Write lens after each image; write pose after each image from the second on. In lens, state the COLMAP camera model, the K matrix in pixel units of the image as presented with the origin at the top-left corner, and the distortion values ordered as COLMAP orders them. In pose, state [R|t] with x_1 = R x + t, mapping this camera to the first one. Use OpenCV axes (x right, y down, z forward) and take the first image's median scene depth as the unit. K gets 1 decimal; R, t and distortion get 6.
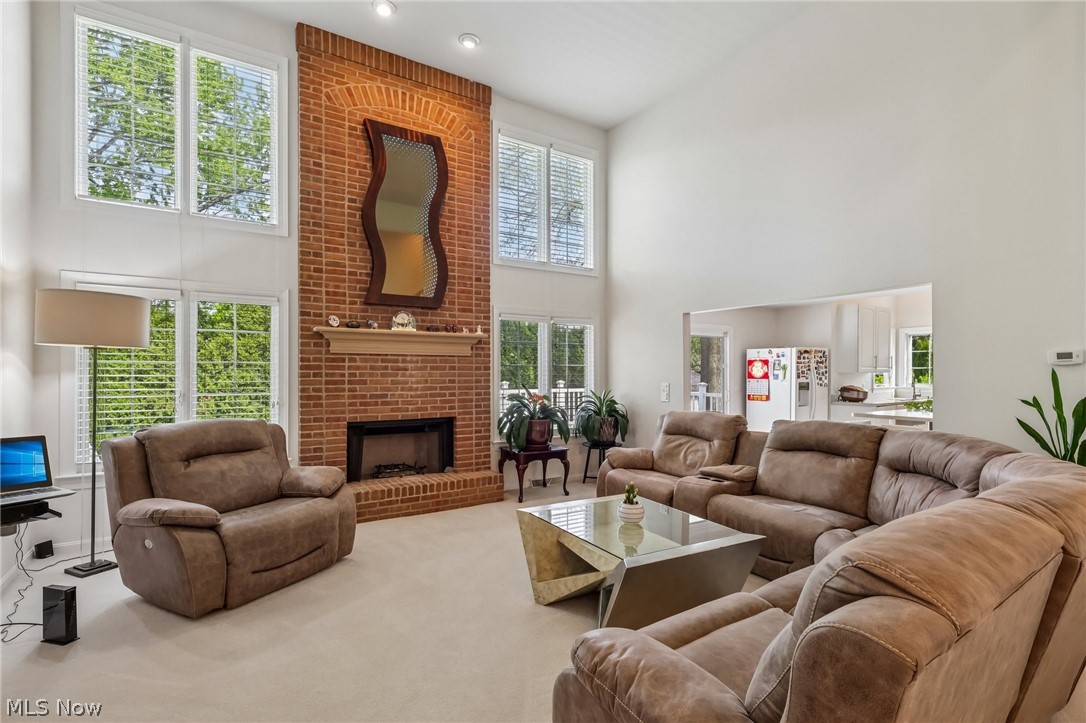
lens RADIAL K [[508.4, 0, 553.4], [0, 508.4, 380.9], [0, 0, 1]] dist [-0.001373, 0.002628]
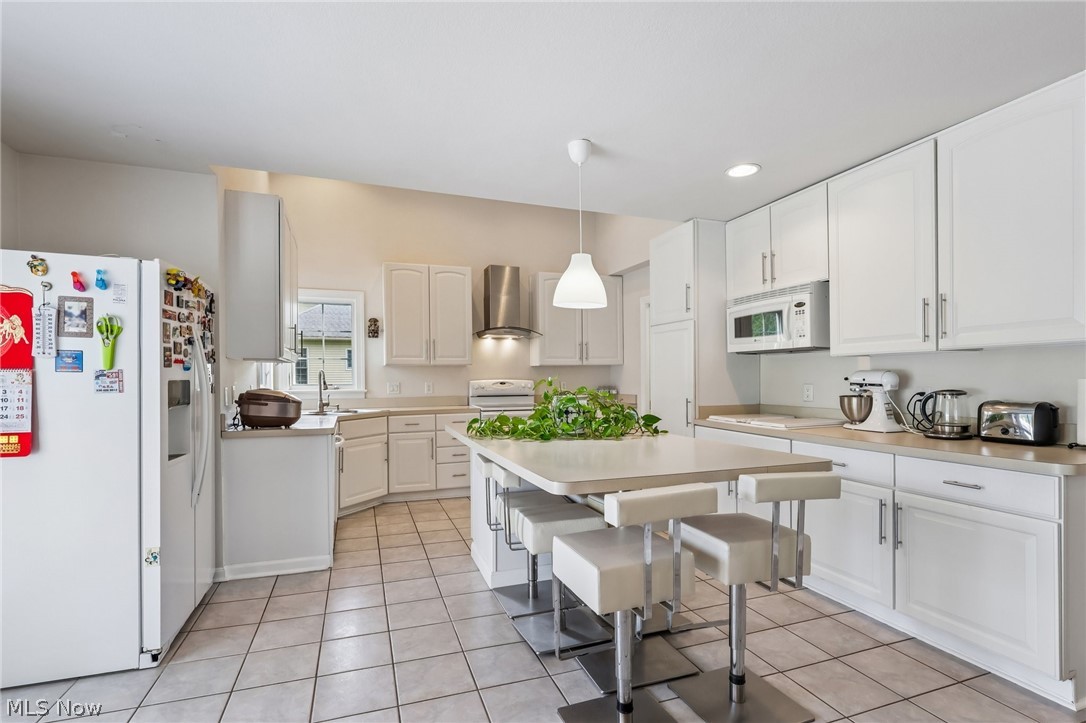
lens RADIAL K [[508.4, 0, 539.8], [0, 508.4, 383.7], [0, 0, 1]] dist [-0.001373, 0.002628]
pose [[0.236043, -0.009812, 0.971693, 0.234667], [0.014676, 0.999871, 0.006531, 0.005773], [-0.971632, 0.012719, 0.236157, 0.691440]]
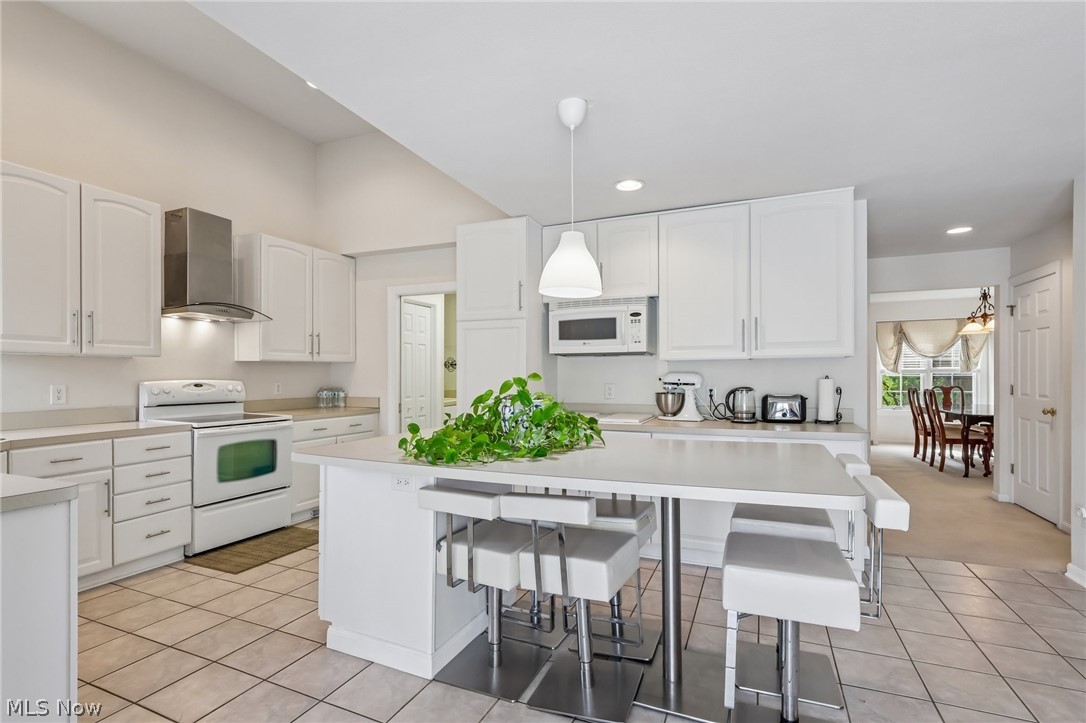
lens RADIAL K [[508.4, 0, 537.4], [0, 508.4, 374.3], [0, 0, 1]] dist [-0.001373, 0.002628]
pose [[-0.548312, 0.007578, 0.836239, 0.341987], [0.011086, 0.999937, -0.001792, 0.002882], [-0.836200, 0.008288, -0.548362, 0.921654]]
